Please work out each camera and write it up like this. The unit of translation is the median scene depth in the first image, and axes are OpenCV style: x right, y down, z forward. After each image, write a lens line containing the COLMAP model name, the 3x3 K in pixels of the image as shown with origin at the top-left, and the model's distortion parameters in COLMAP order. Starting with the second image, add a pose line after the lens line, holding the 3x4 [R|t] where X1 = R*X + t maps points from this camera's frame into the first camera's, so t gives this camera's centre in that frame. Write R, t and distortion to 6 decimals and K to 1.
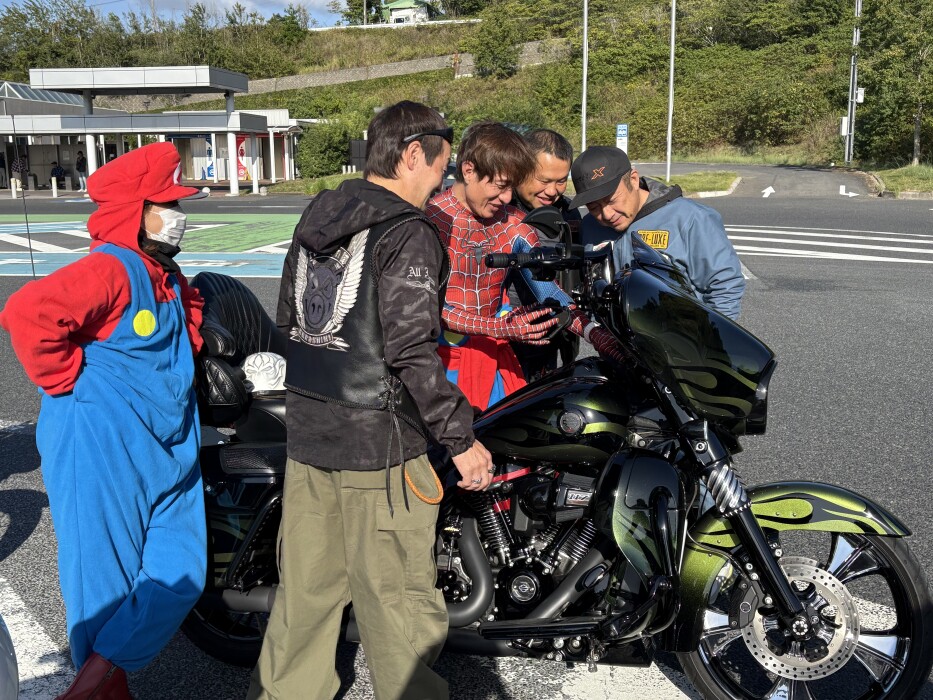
lens RADIAL K [[1003.0, 0, 474.1], [0, 1003.0, 343.9], [0, 0, 1]] dist [0.010342, 0.000000]
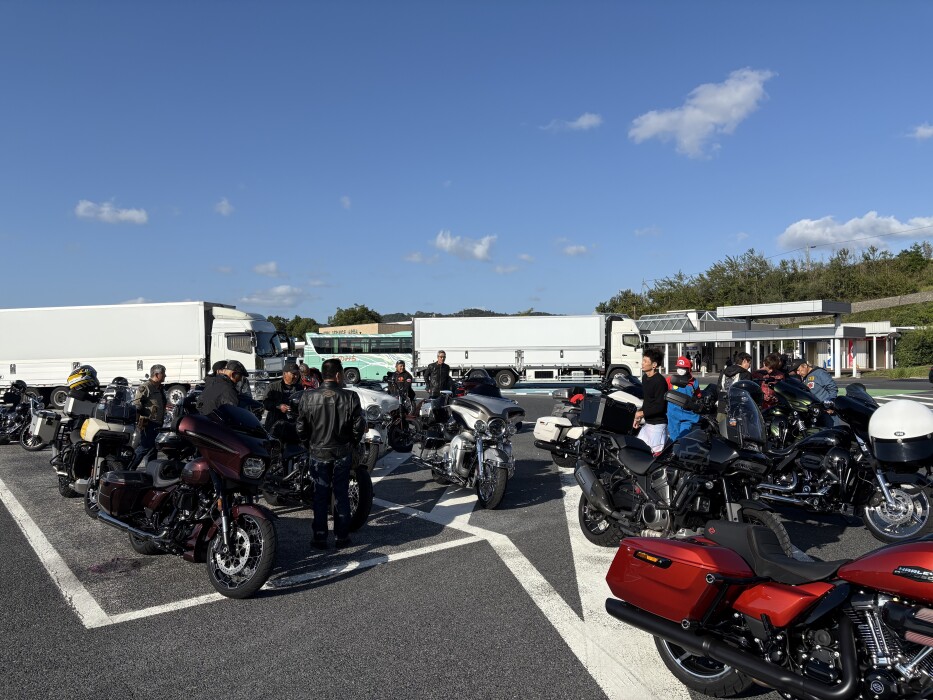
lens RADIAL K [[698.2, 0, 469.7], [0, 698.2, 351.9], [0, 0, 1]] dist [0.044860, -0.057738]
pose [[0.726133, -0.005102, -0.687535, 0.077981], [-0.121466, 0.983292, -0.135582, 0.024929], [0.676740, 0.181963, 0.713381, -0.144603]]
